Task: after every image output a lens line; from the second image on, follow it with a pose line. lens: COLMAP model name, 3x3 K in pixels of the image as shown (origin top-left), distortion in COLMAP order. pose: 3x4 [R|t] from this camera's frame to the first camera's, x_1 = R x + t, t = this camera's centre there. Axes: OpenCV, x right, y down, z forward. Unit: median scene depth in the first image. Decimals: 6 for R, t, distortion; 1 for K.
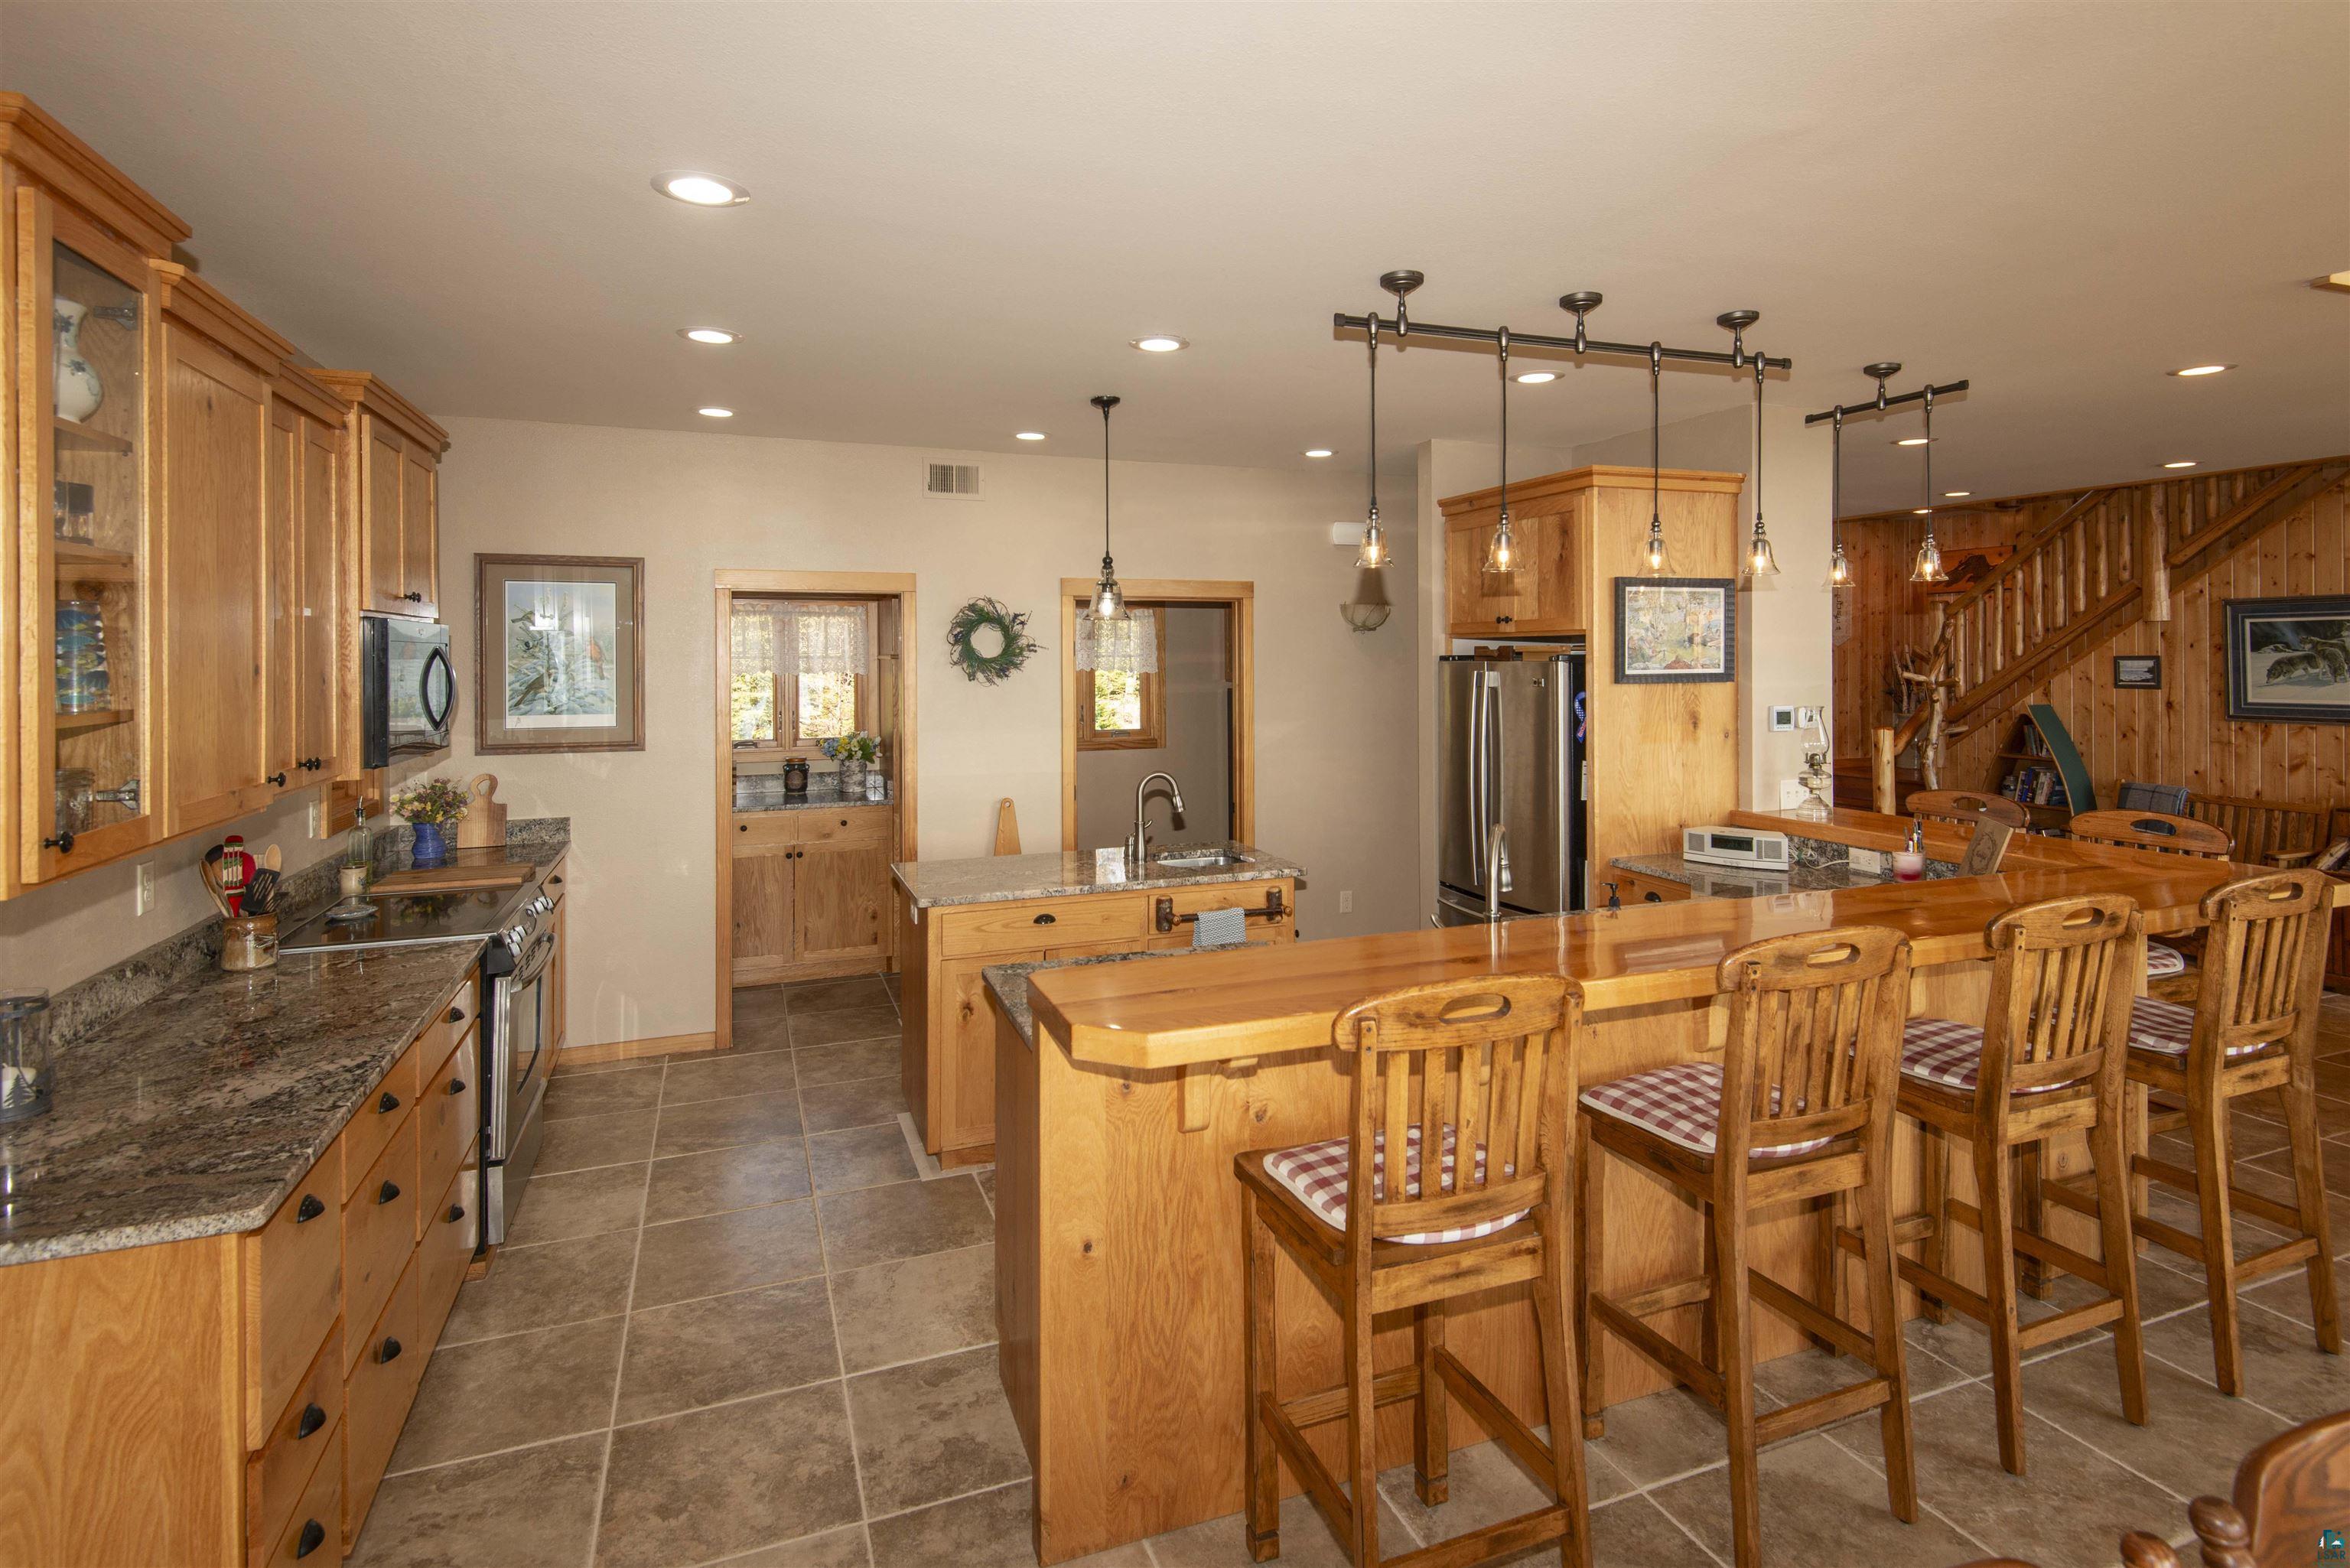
lens RADIAL K [[1190.2, 0, 1171.7], [0, 1190.2, 654.3], [0, 0, 1]] dist [0.024097, -0.012437]
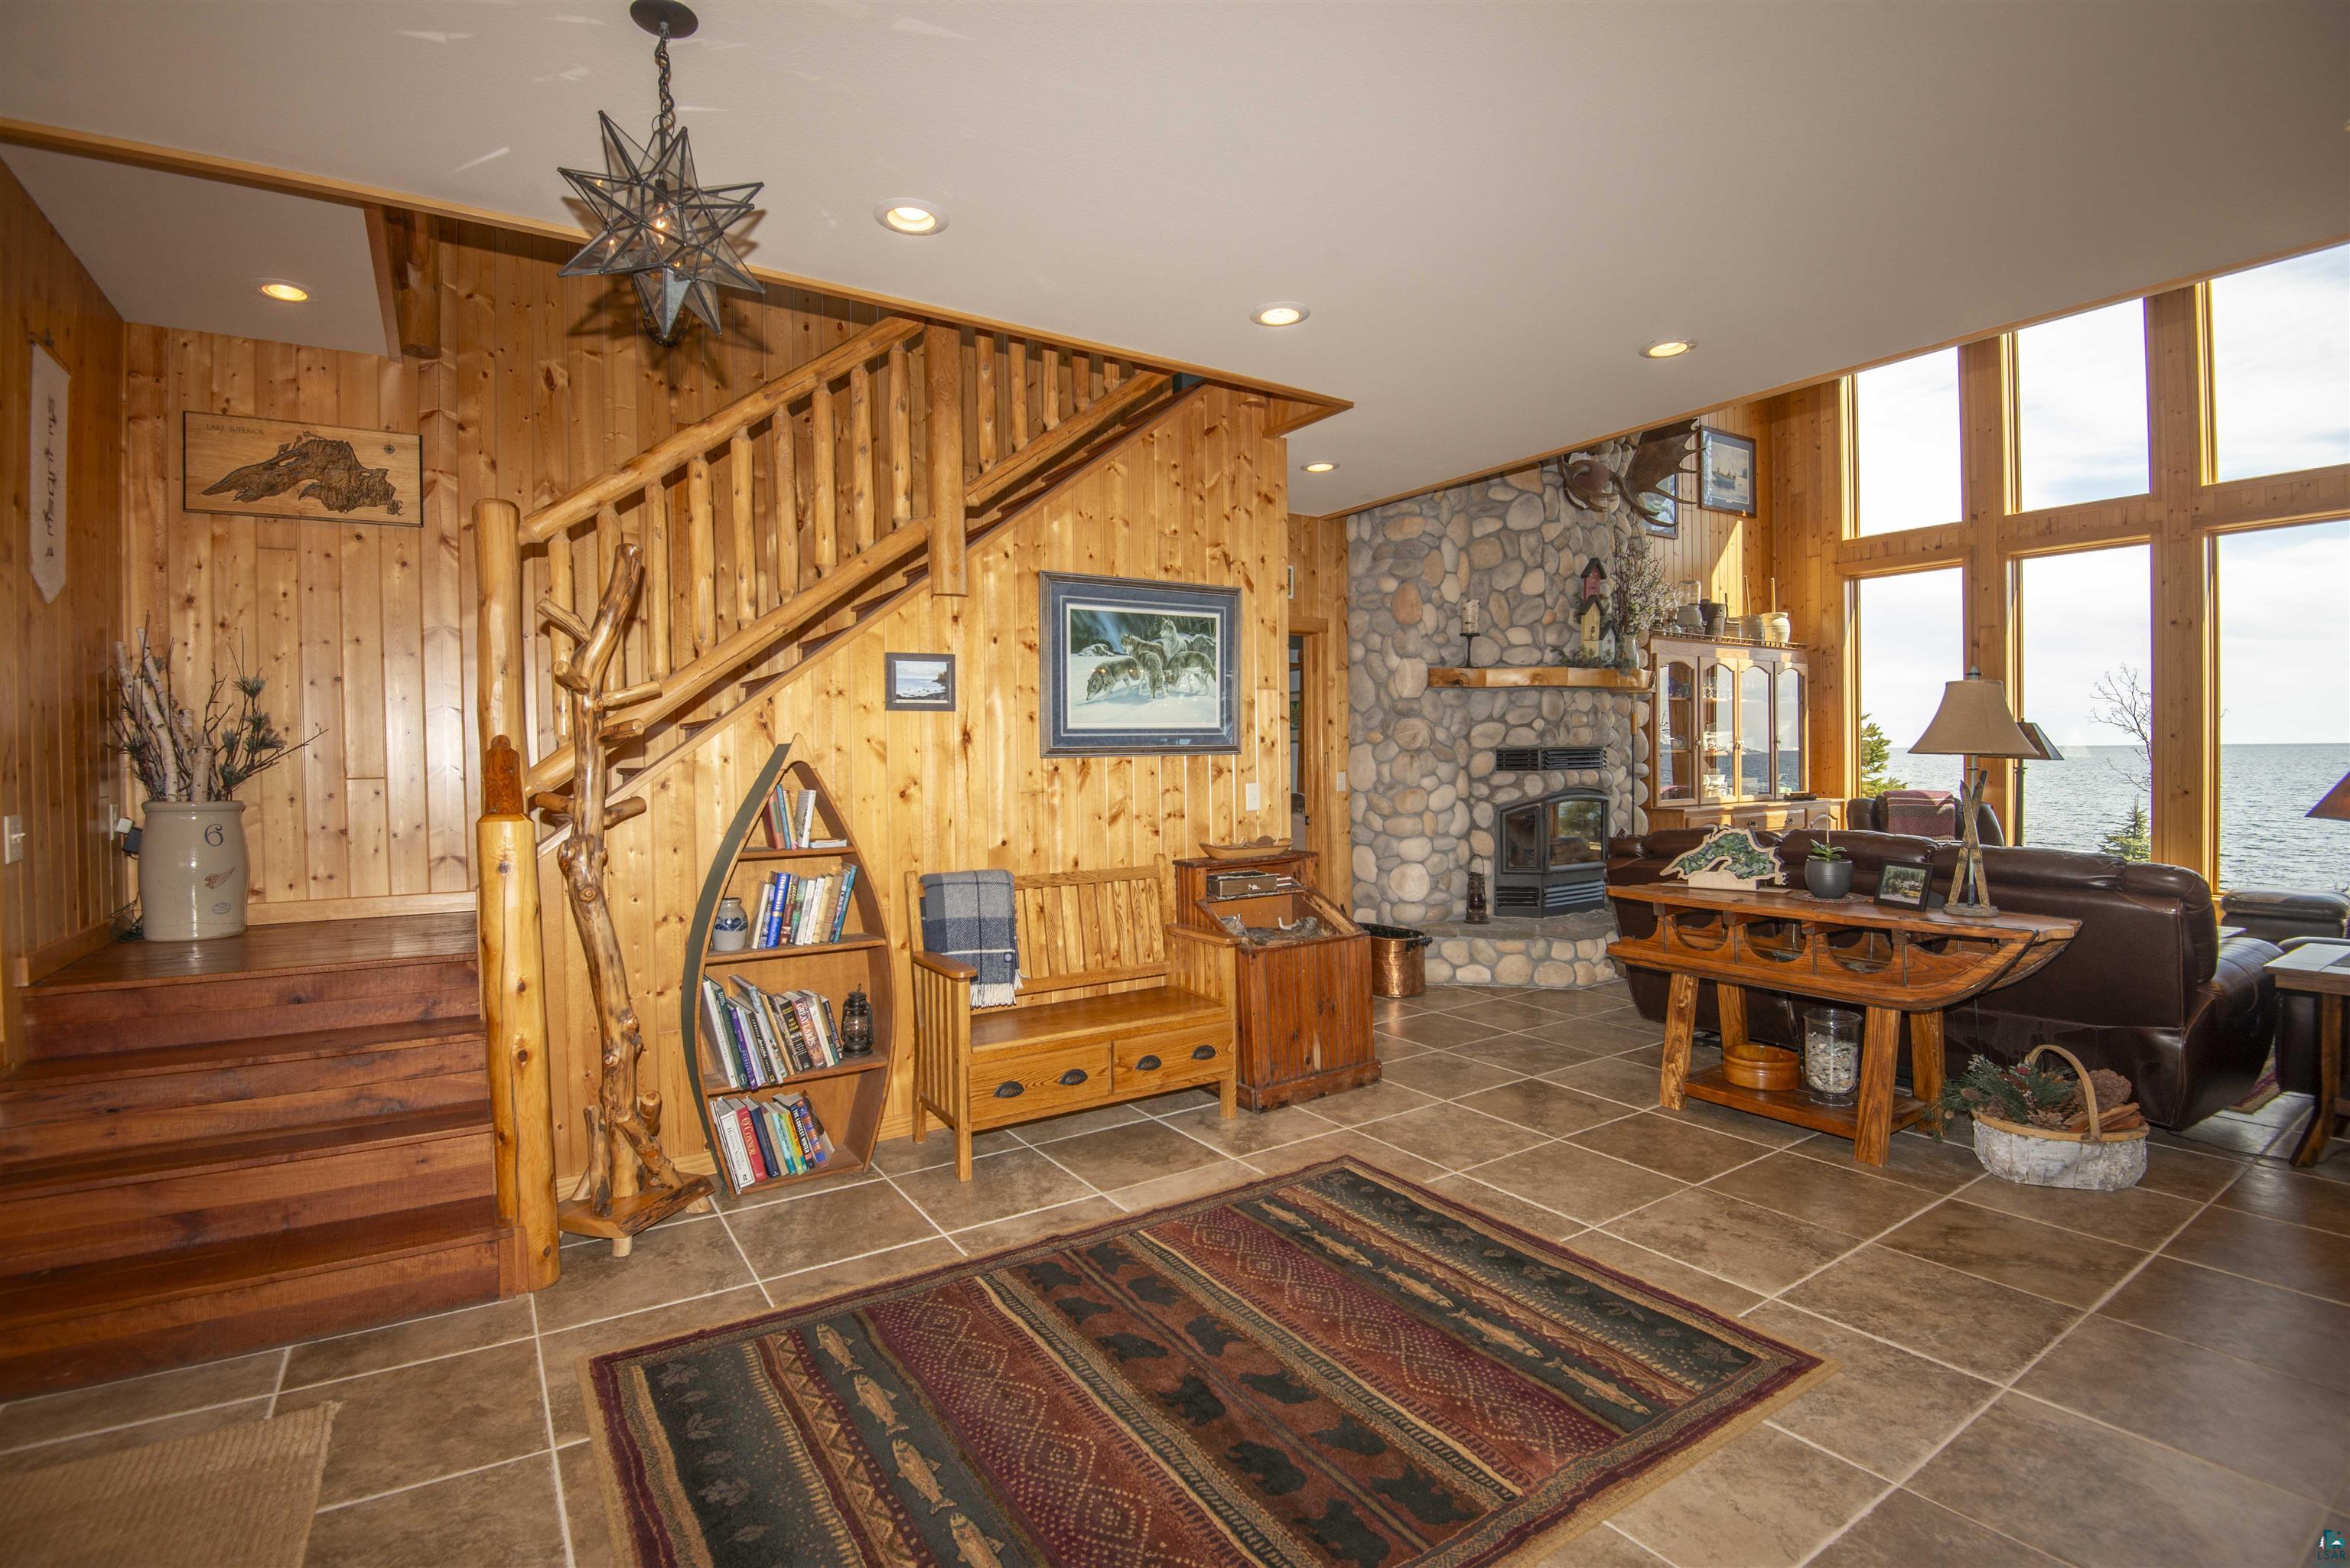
lens RADIAL K [[1086.6, 0, 1164.7], [0, 1086.6, 770.5], [0, 0, 1]] dist [-0.015268, -0.018339]
pose [[-0.215847, -0.005769, 0.976410, 0.347489], [0.015212, 0.999841, 0.009270, 0.069731], [-0.976309, 0.016854, -0.215724, 1.284489]]
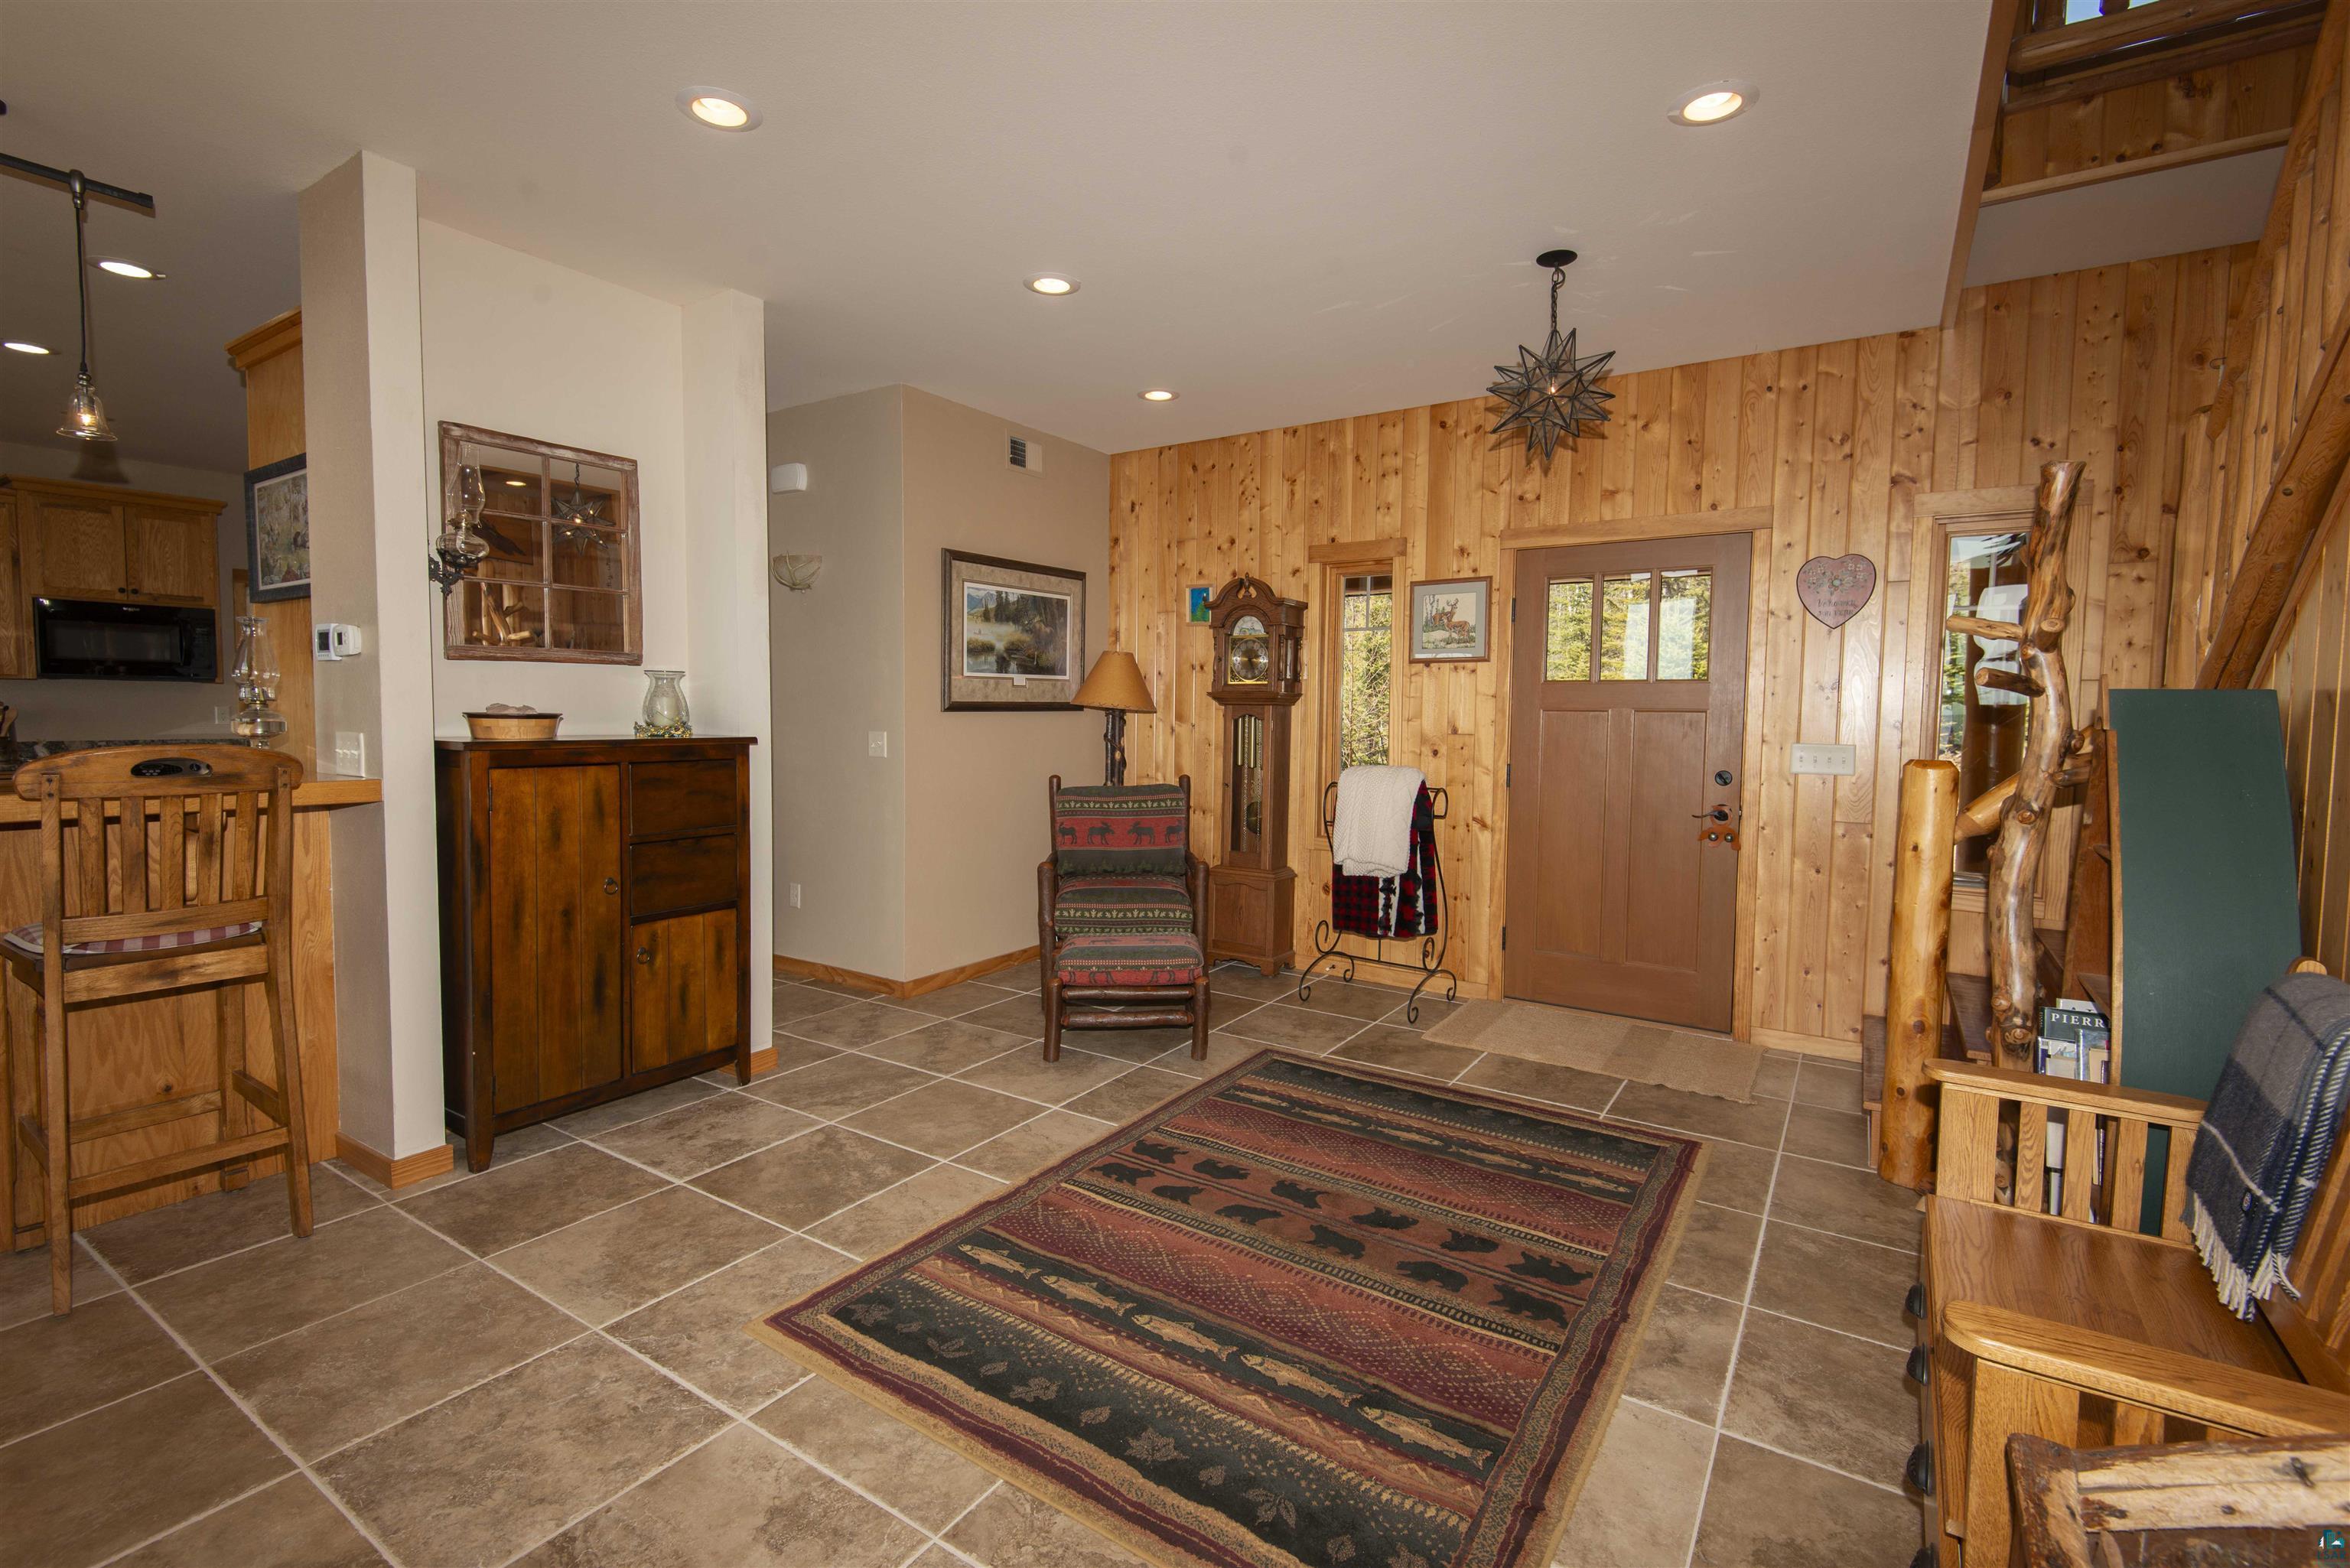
lens RADIAL K [[1056.3, 0, 1174.0], [0, 1056.3, 774.1], [0, 0, 1]] dist [0.034120, -0.021472]
pose [[0.589509, 0.060911, -0.805462, 1.071902], [-0.017079, 0.997870, 0.062961, 0.069044], [0.807581, -0.023360, 0.589293, 0.859460]]
